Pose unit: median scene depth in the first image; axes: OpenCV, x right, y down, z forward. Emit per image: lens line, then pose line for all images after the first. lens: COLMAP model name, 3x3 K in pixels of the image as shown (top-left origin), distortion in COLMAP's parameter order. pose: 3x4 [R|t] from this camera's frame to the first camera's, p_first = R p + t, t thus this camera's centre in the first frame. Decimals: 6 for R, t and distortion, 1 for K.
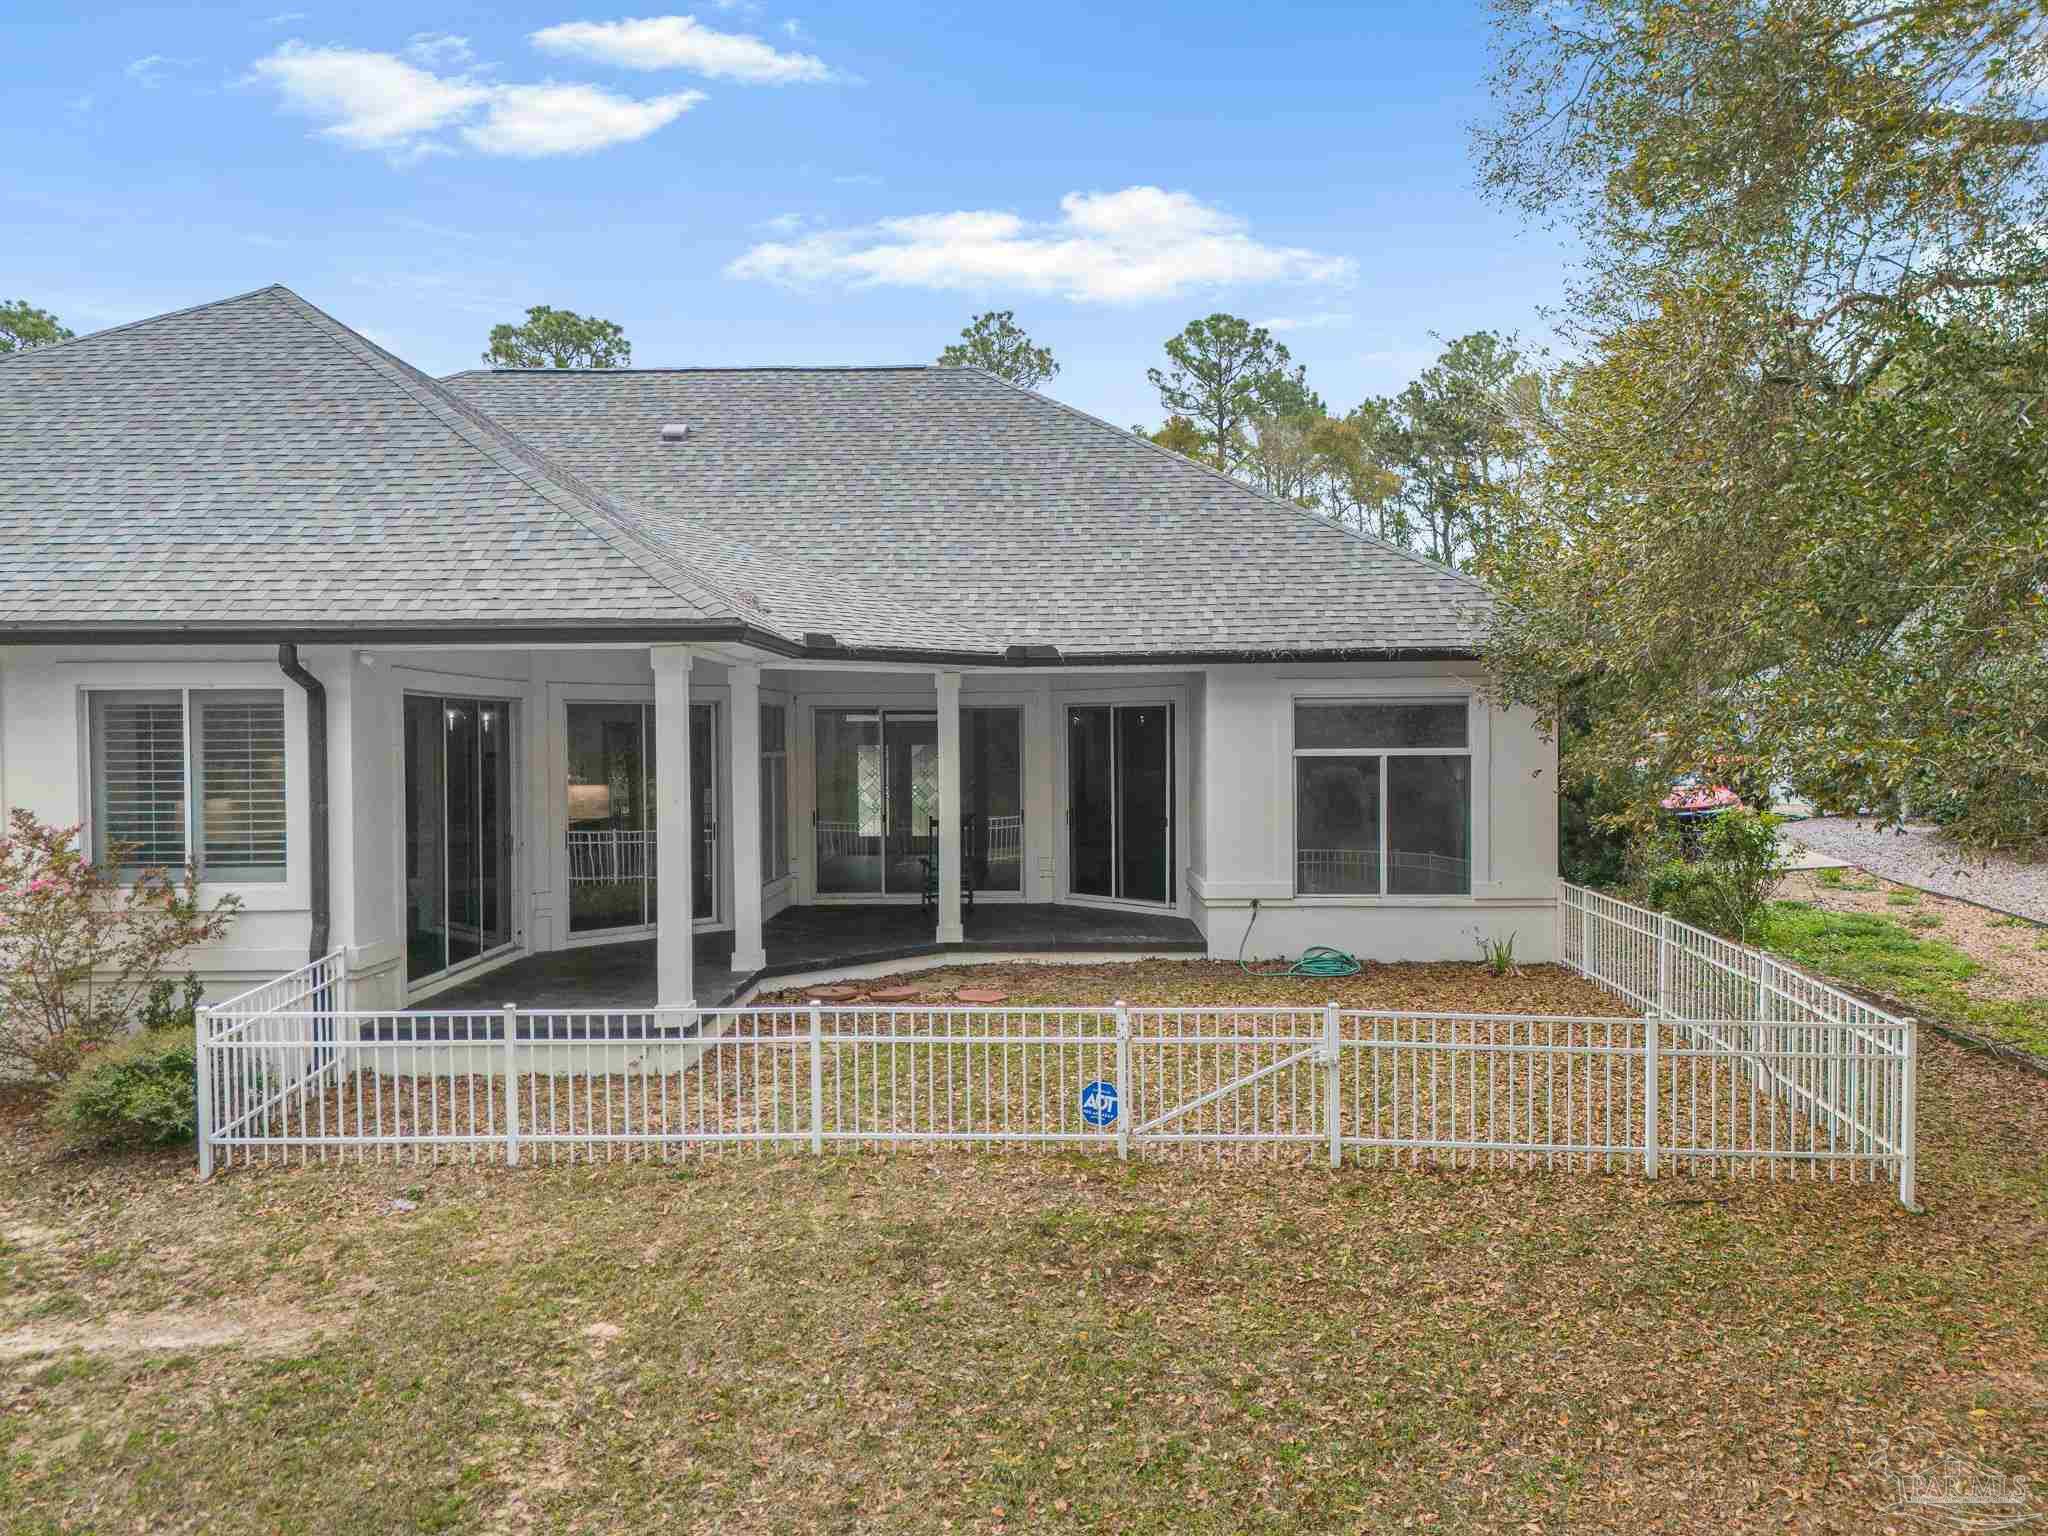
lens RADIAL K [[1451.5, 0, 1063.8], [0, 1451.5, 766.0], [0, 0, 1]] dist [0.114561, -0.127817]
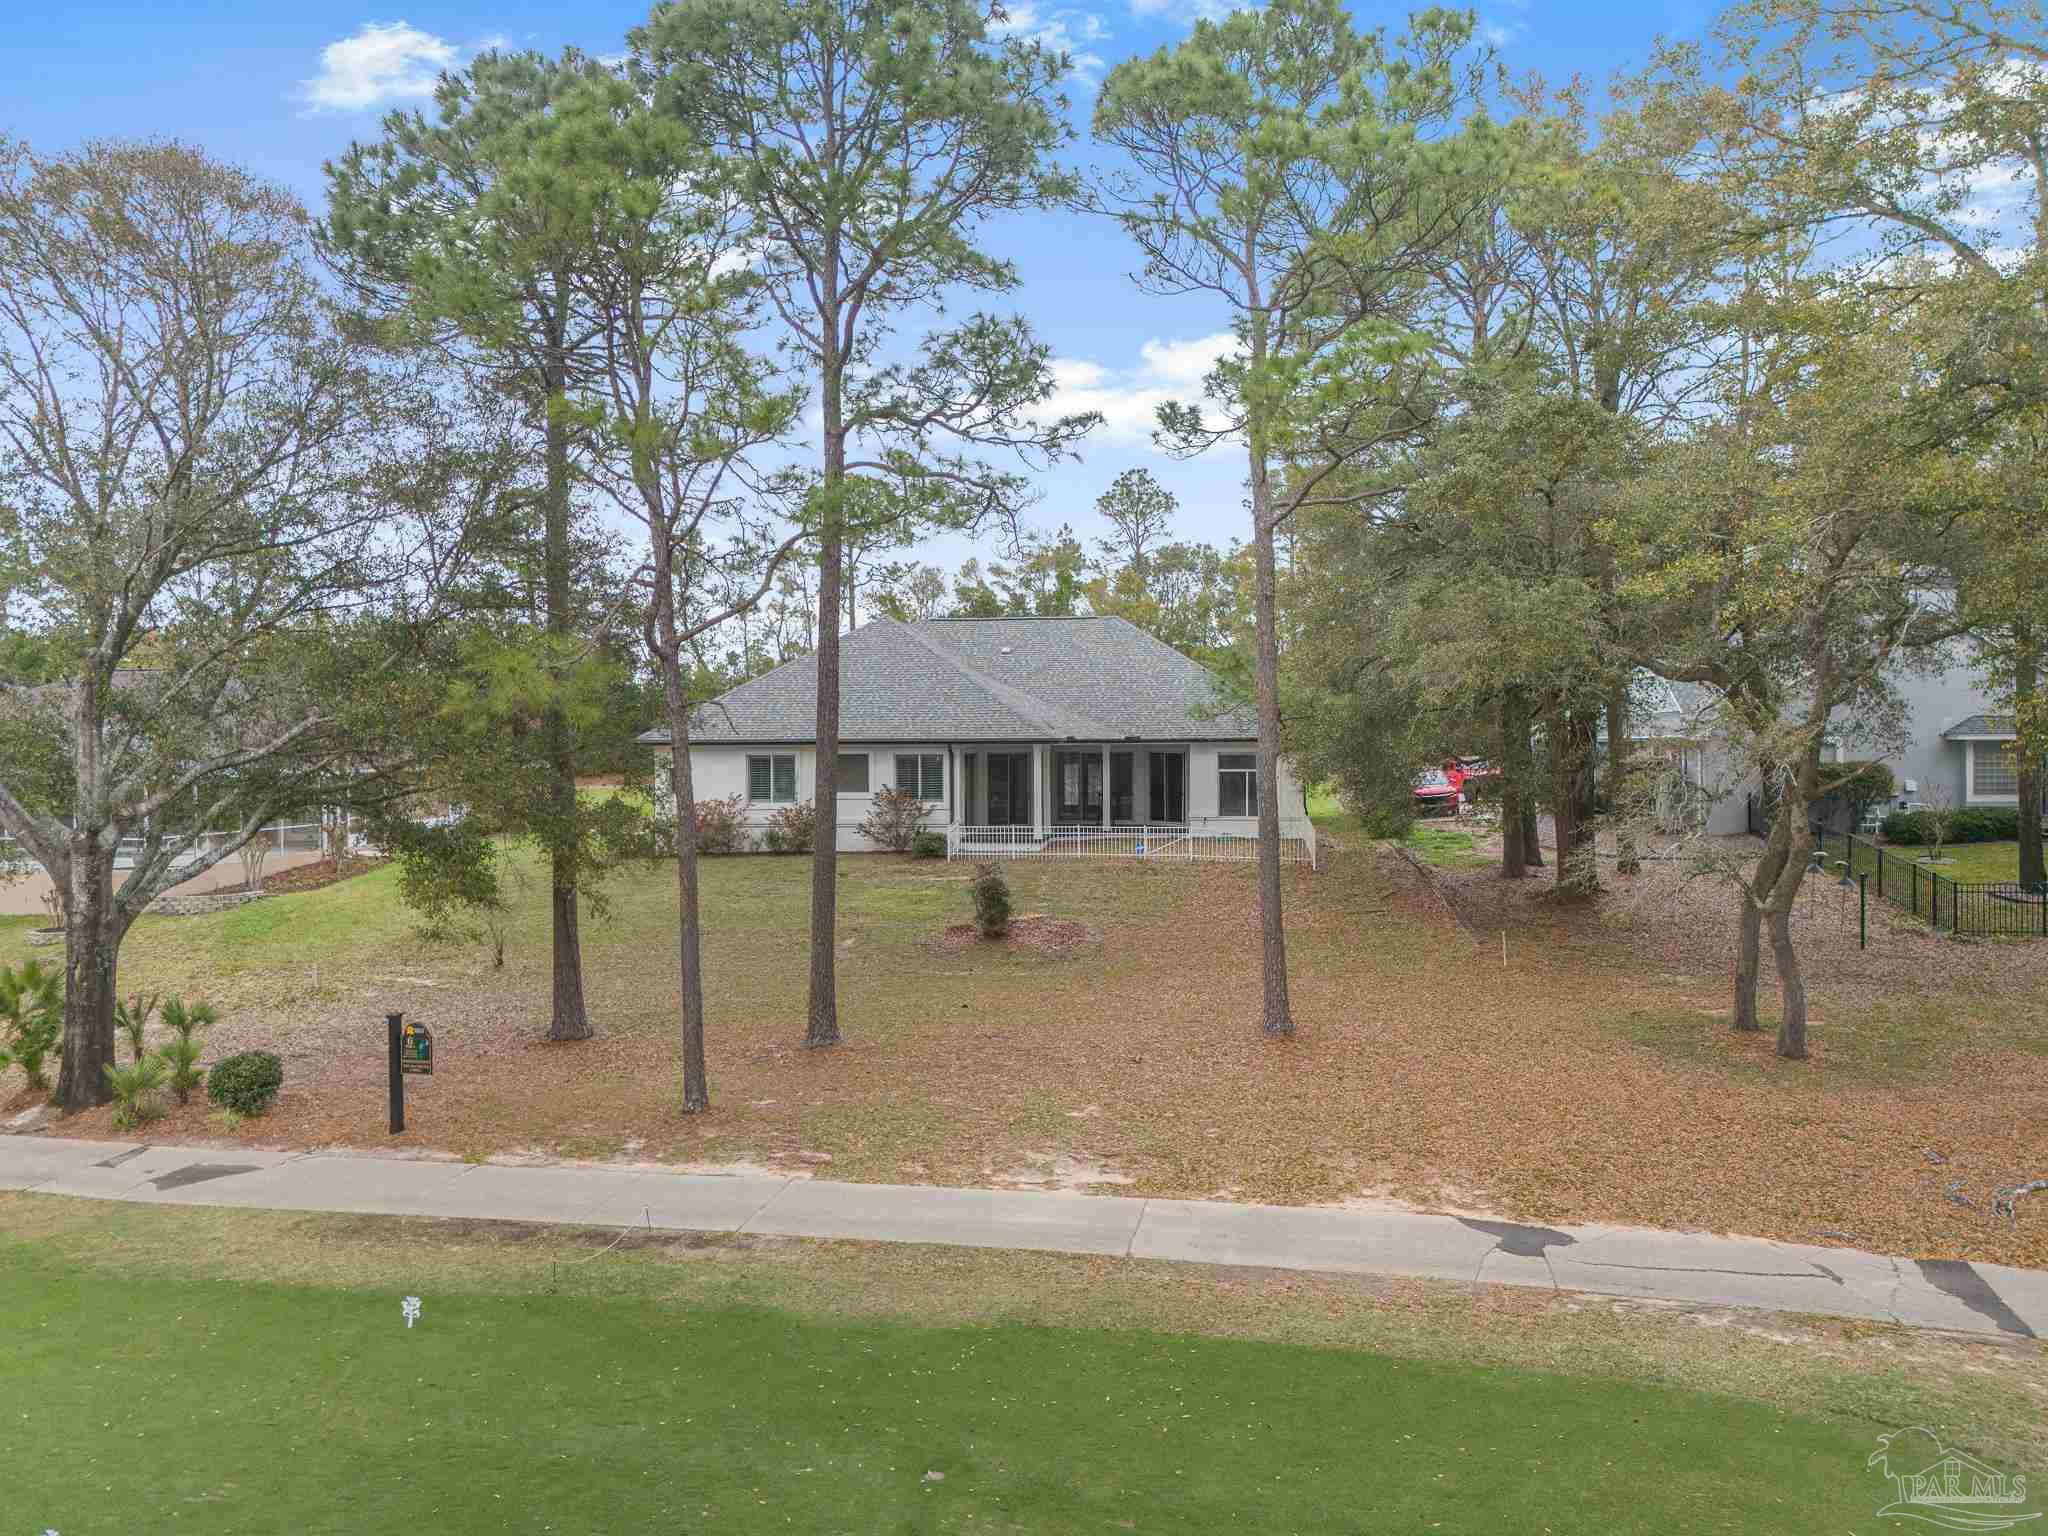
lens RADIAL K [[1454.3, 0, 1057.4], [0, 1454.3, 767.1], [0, 0, 1]] dist [0.081737, -0.086523]
pose [[0.994250, 0.004519, -0.106992, 0.129899], [-0.004907, 0.999982, -0.003370, -0.003405], [0.106975, 0.003875, 0.994254, -1.829636]]
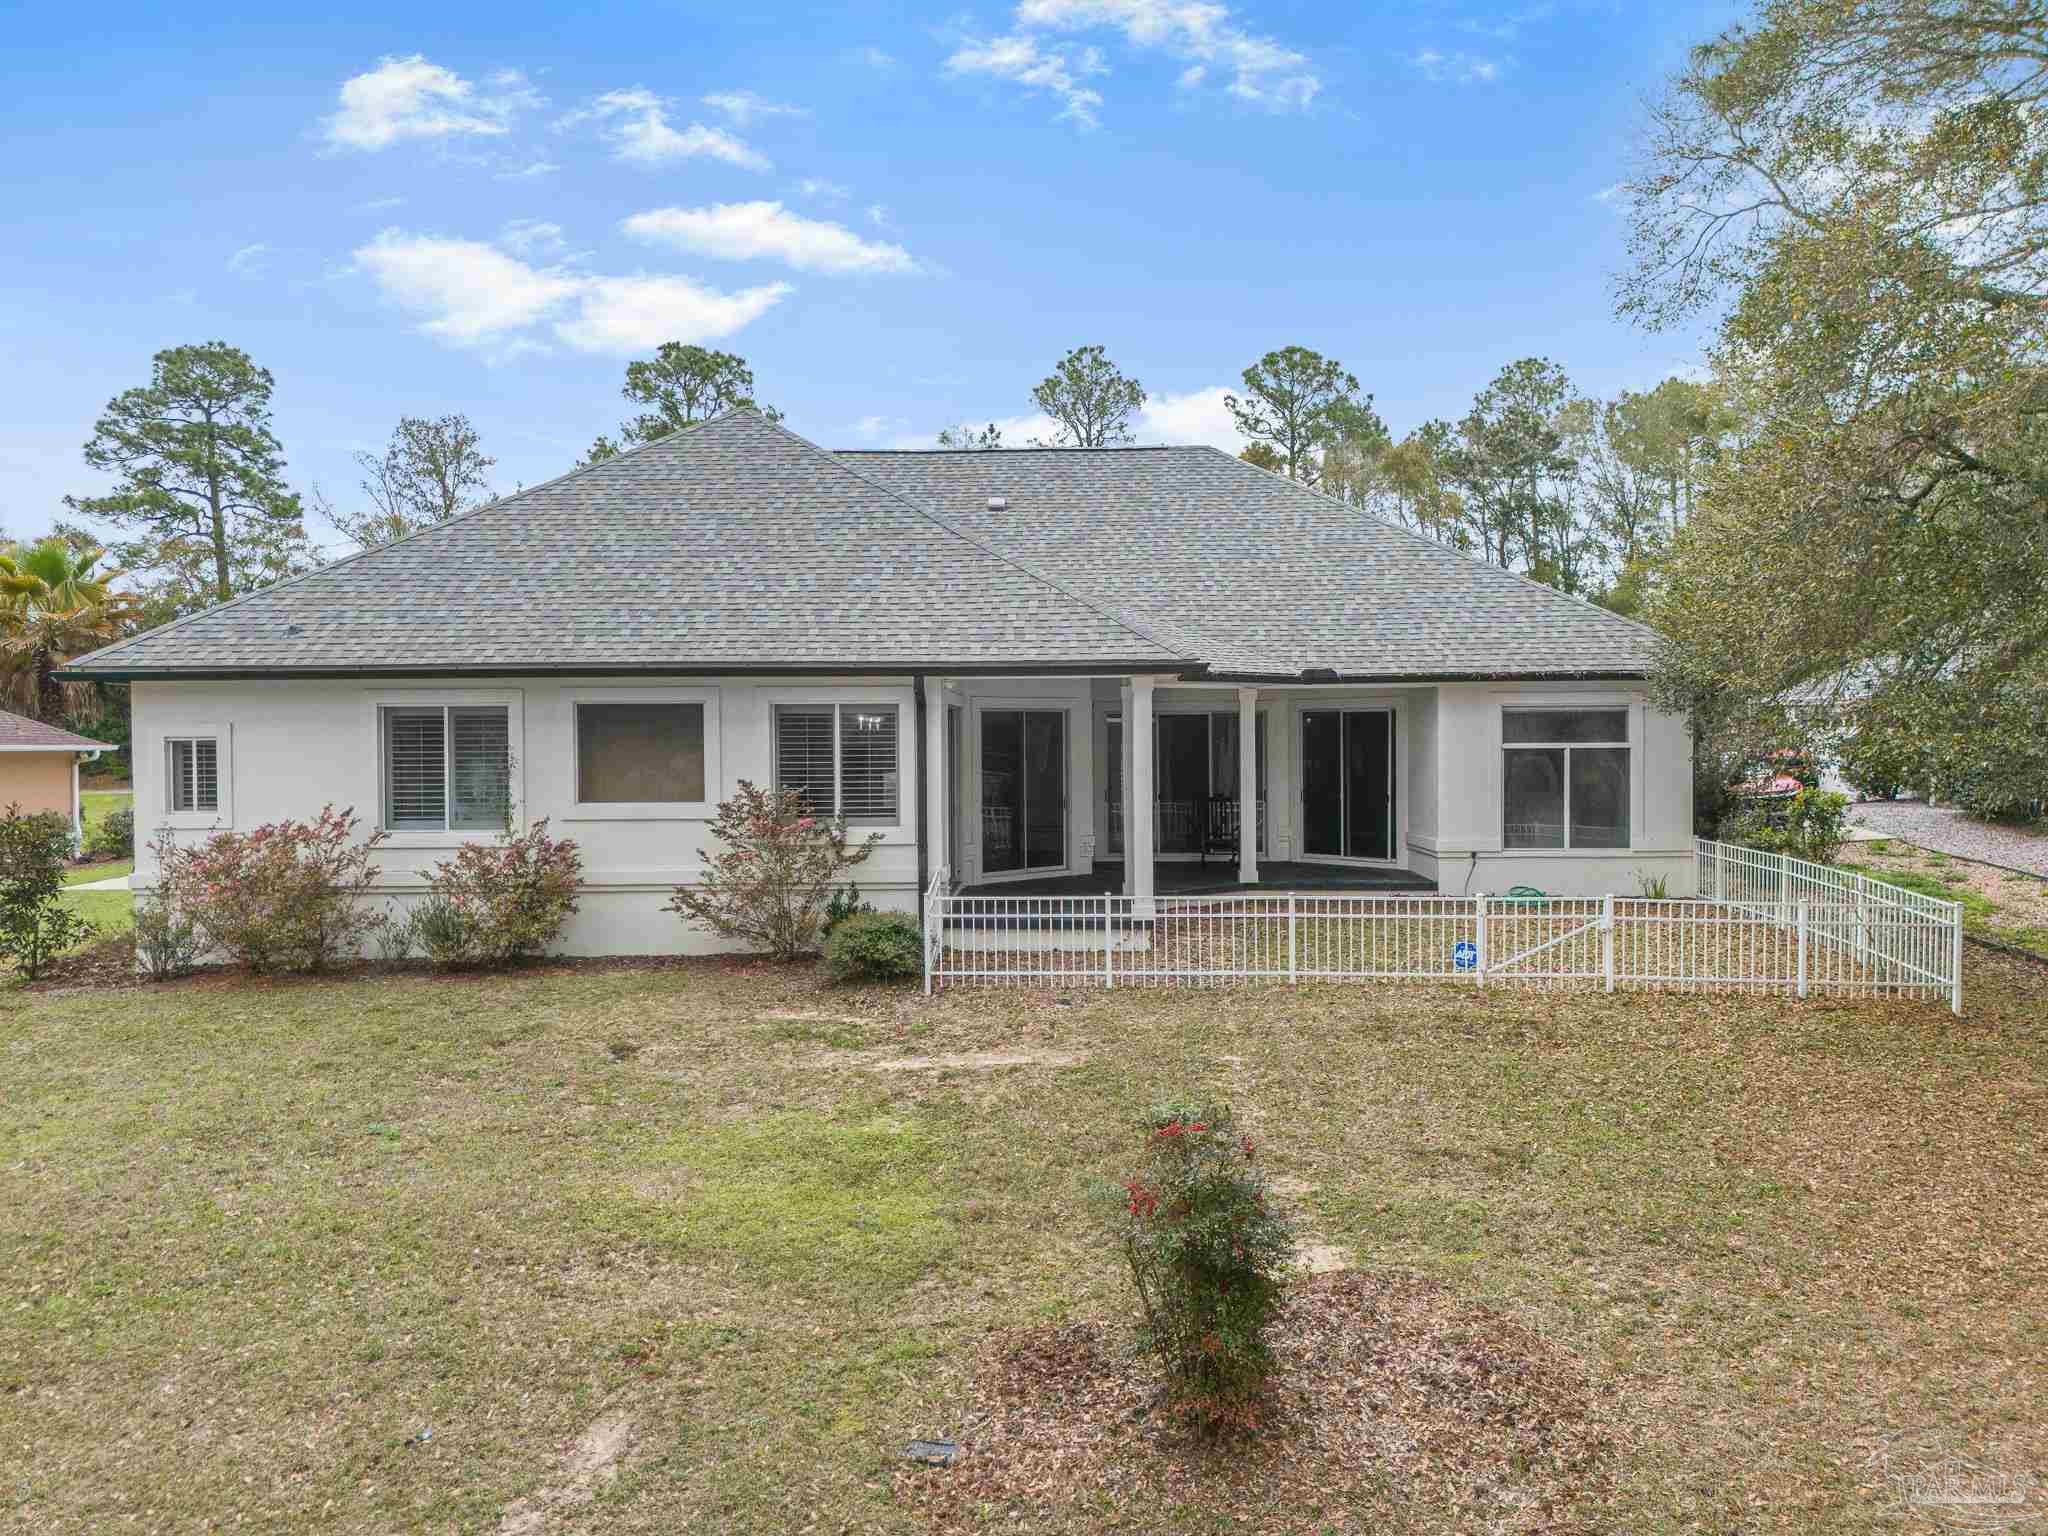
lens RADIAL K [[1454.3, 0, 1057.4], [0, 1454.3, 767.1], [0, 0, 1]] dist [0.081737, -0.086523]
pose [[0.999934, 0.001137, -0.011427, -0.214642], [-0.001122, 0.999999, 0.001291, 0.008247], [0.011428, -0.001278, 0.999934, -0.341466]]
